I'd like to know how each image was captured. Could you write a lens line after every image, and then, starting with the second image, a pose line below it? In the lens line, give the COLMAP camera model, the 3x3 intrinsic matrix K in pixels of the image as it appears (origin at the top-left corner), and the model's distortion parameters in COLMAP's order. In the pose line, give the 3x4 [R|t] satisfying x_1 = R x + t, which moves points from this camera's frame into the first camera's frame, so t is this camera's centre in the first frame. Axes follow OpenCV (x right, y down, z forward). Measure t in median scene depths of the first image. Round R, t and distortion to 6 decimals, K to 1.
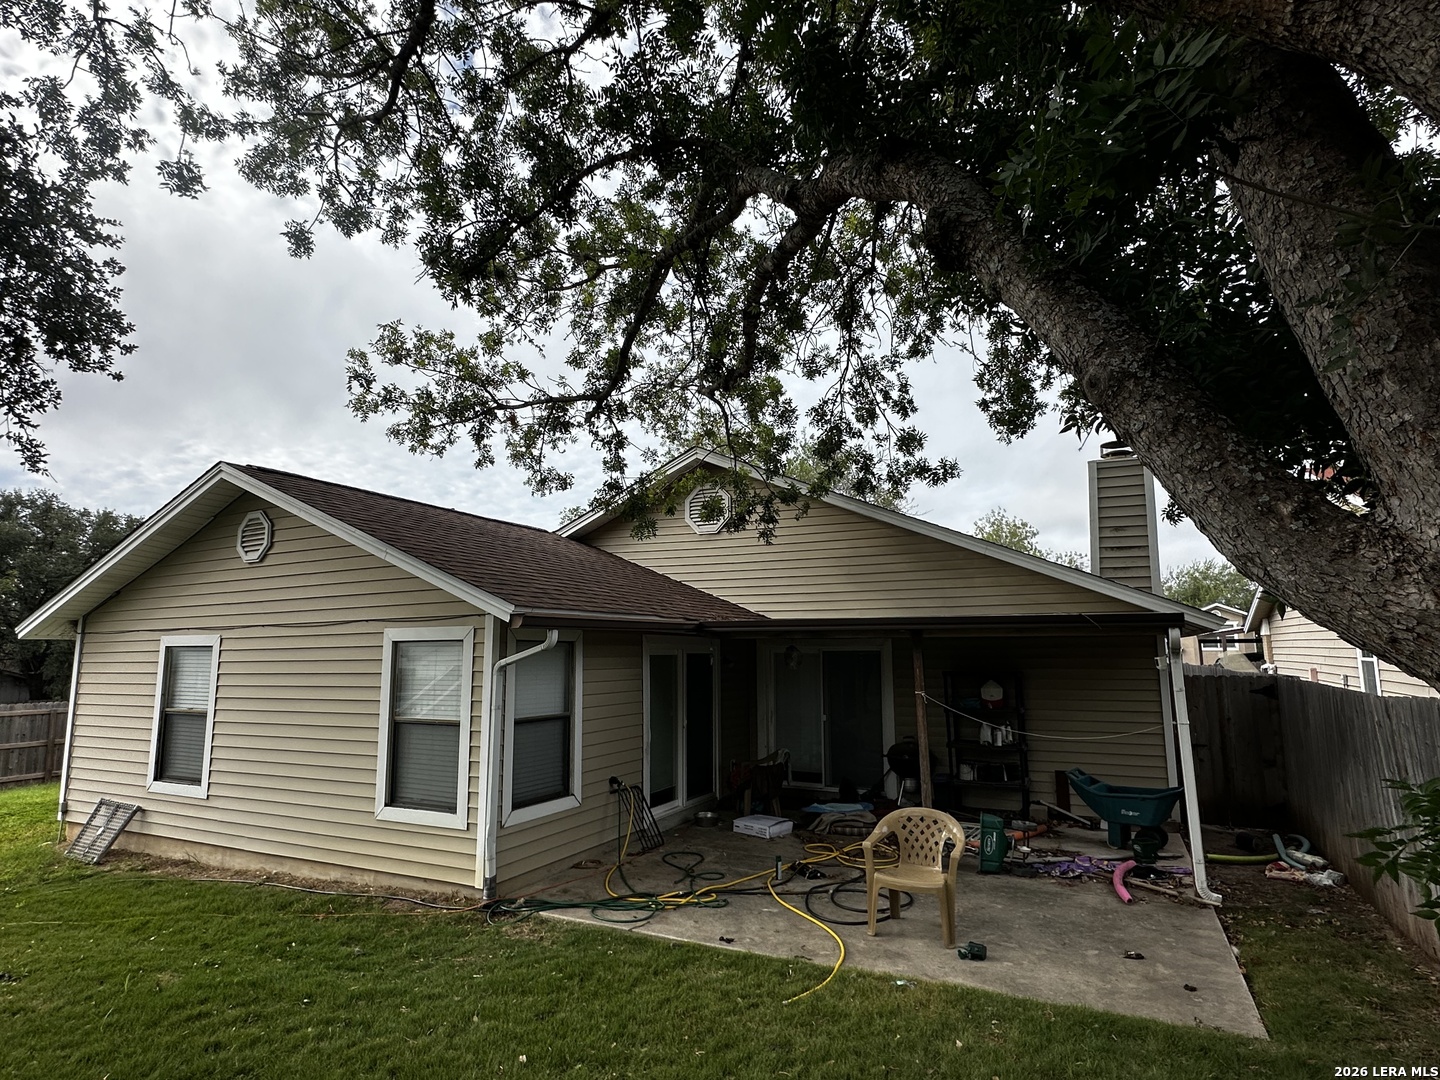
lens RADIAL K [[773.6, 0, 723.9], [0, 773.6, 542.6], [0, 0, 1]] dist [-0.004422, -0.000309]
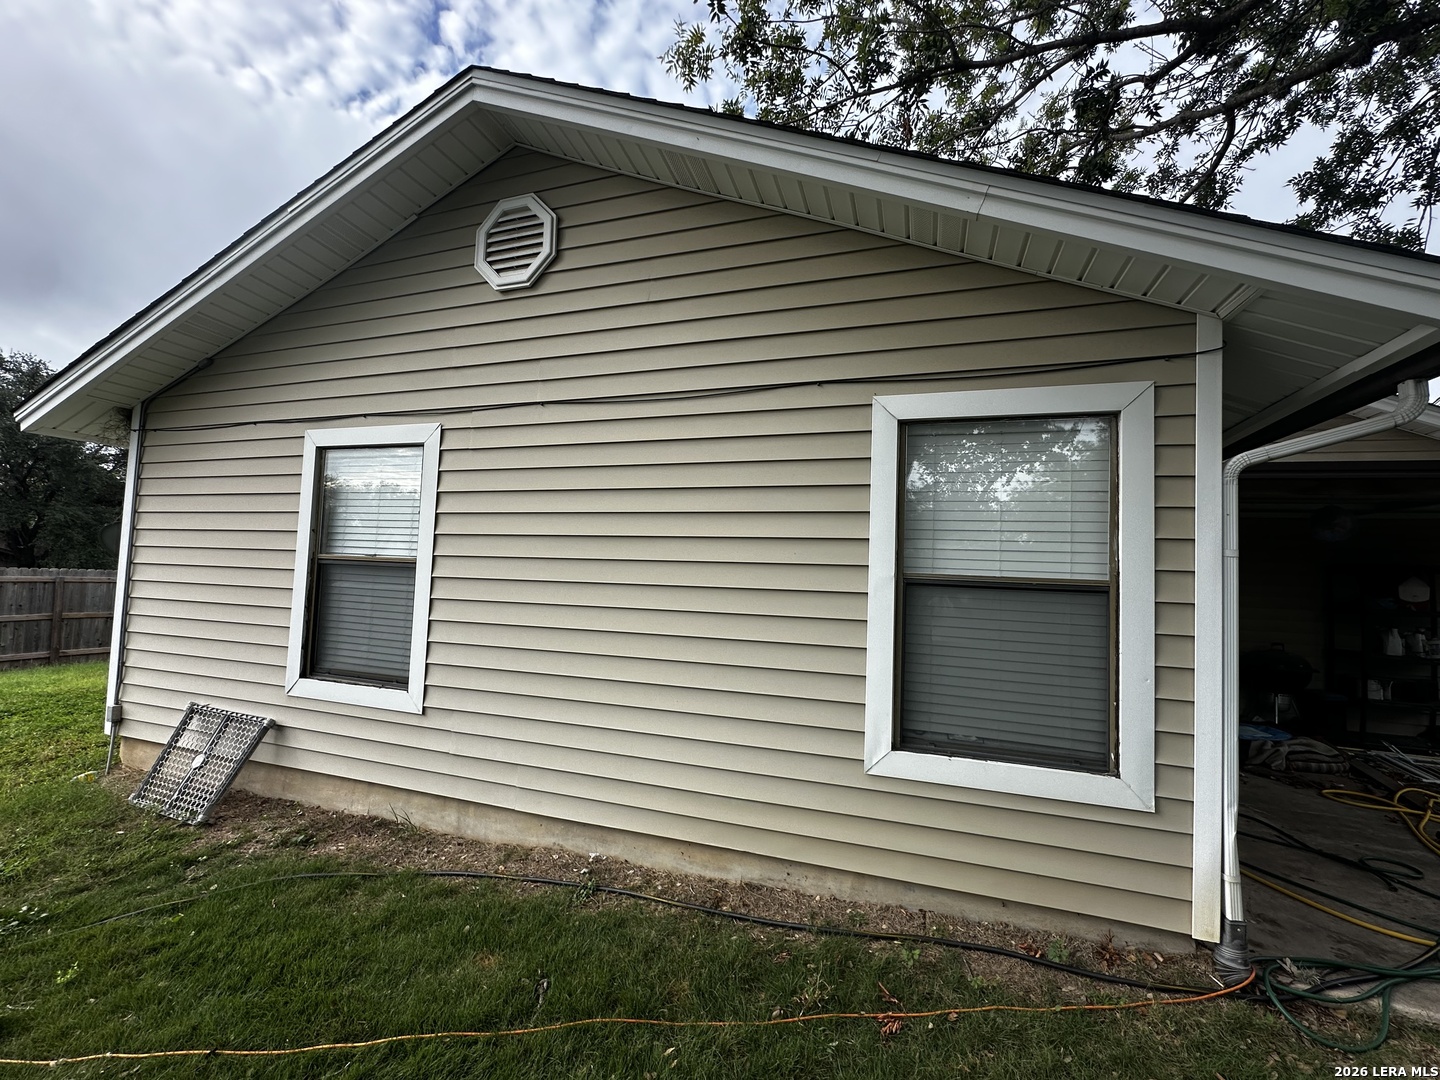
lens RADIAL K [[624.3, 0, 721.3], [0, 624.3, 538.9], [0, 0, 1]] dist [-0.003193, 0.000744]
pose [[0.991311, 0.052448, 0.120629, -0.502994], [-0.062857, 0.994467, 0.084168, 0.151674], [-0.115547, -0.091019, 0.989123, 0.528175]]
